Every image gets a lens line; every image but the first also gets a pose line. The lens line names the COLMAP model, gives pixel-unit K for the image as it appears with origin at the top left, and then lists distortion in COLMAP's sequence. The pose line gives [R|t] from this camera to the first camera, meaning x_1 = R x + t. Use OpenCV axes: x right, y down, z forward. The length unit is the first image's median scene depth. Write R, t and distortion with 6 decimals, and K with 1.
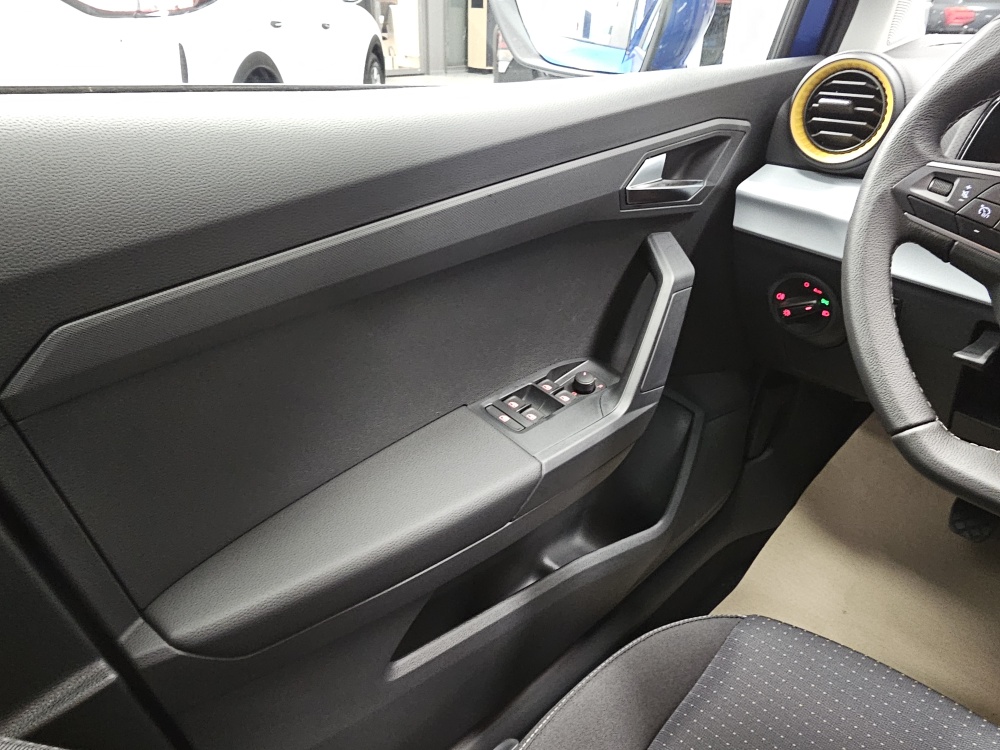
lens RADIAL K [[690.4, 0, 497.8], [0, 690.4, 369.1], [0, 0, 1]] dist [0.003735, -0.003625]
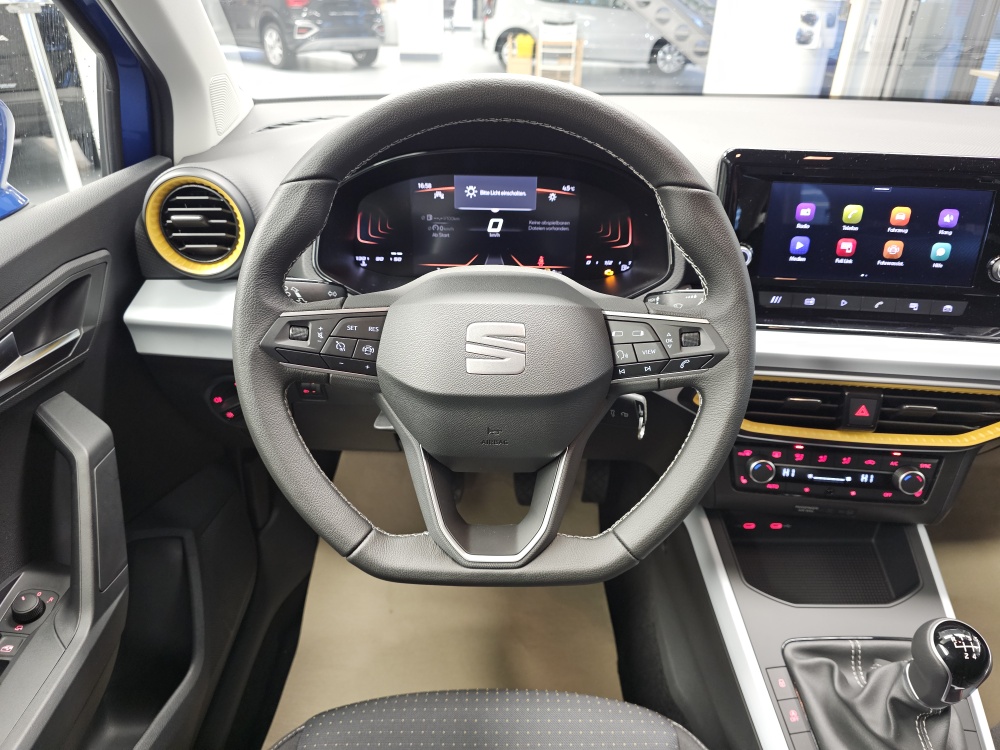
lens RADIAL K [[678.1, 0, 500.0], [0, 678.1, 375.0], [0, 0, 1]] dist [0.057083, -0.069110]
pose [[0.705787, -0.357461, 0.611626, 0.121079], [0.334712, 0.929181, 0.156813, -0.177724], [-0.624366, 0.094042, 0.775450, -0.021318]]
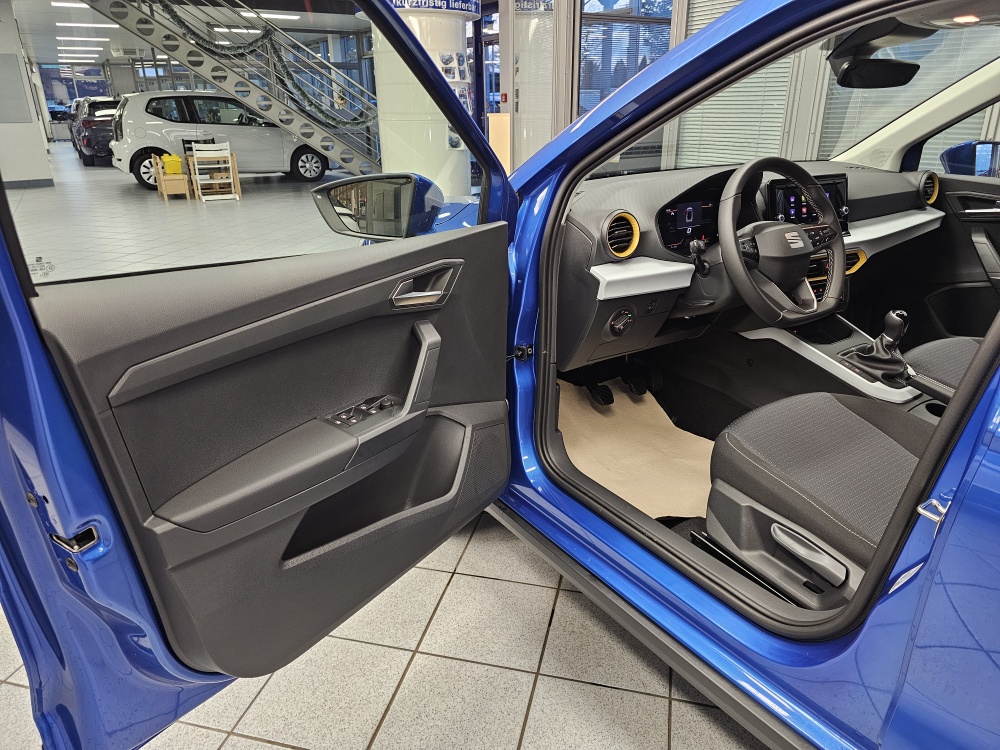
lens RADIAL K [[668.7, 0, 503.1], [0, 668.7, 370.8], [0, 0, 1]] dist [0.082174, -0.079491]
pose [[0.197331, -0.383723, 0.902118, -1.699566], [0.480441, 0.839983, 0.252201, -0.727710], [-0.854539, 0.383647, 0.350111, 0.718555]]
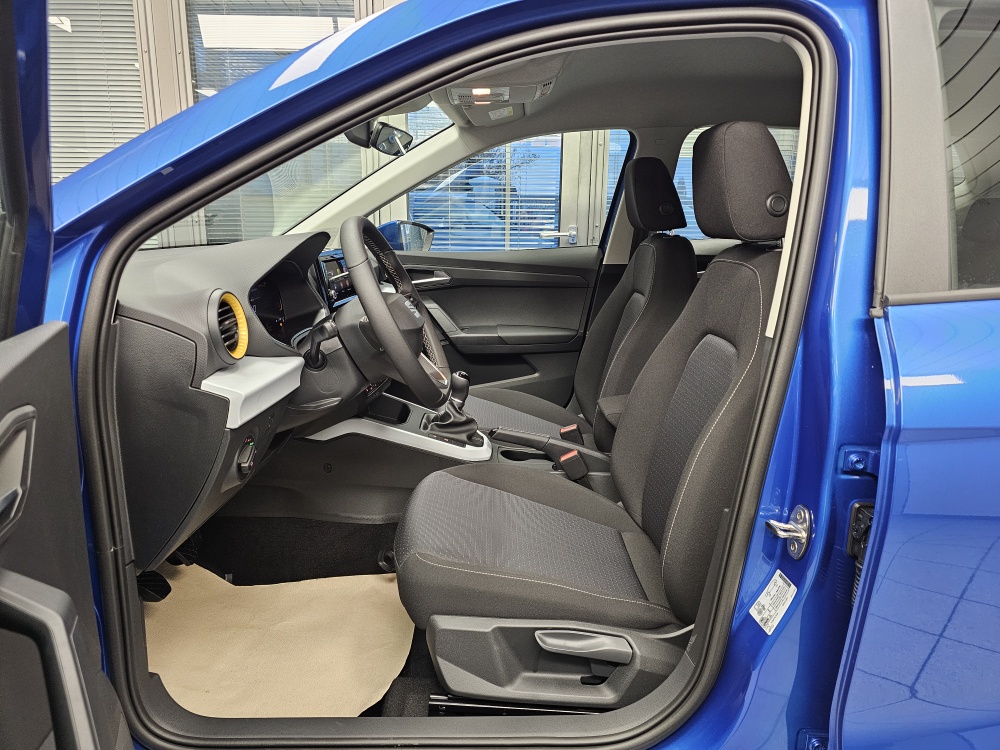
lens RADIAL K [[668.7, 0, 503.1], [0, 668.7, 370.8], [0, 0, 1]] dist [0.082174, -0.079491]
pose [[-0.710101, -0.186234, 0.679024, -0.890337], [0.313504, 0.779887, 0.541749, -0.874724], [-0.630454, 0.597573, -0.495413, 1.368999]]
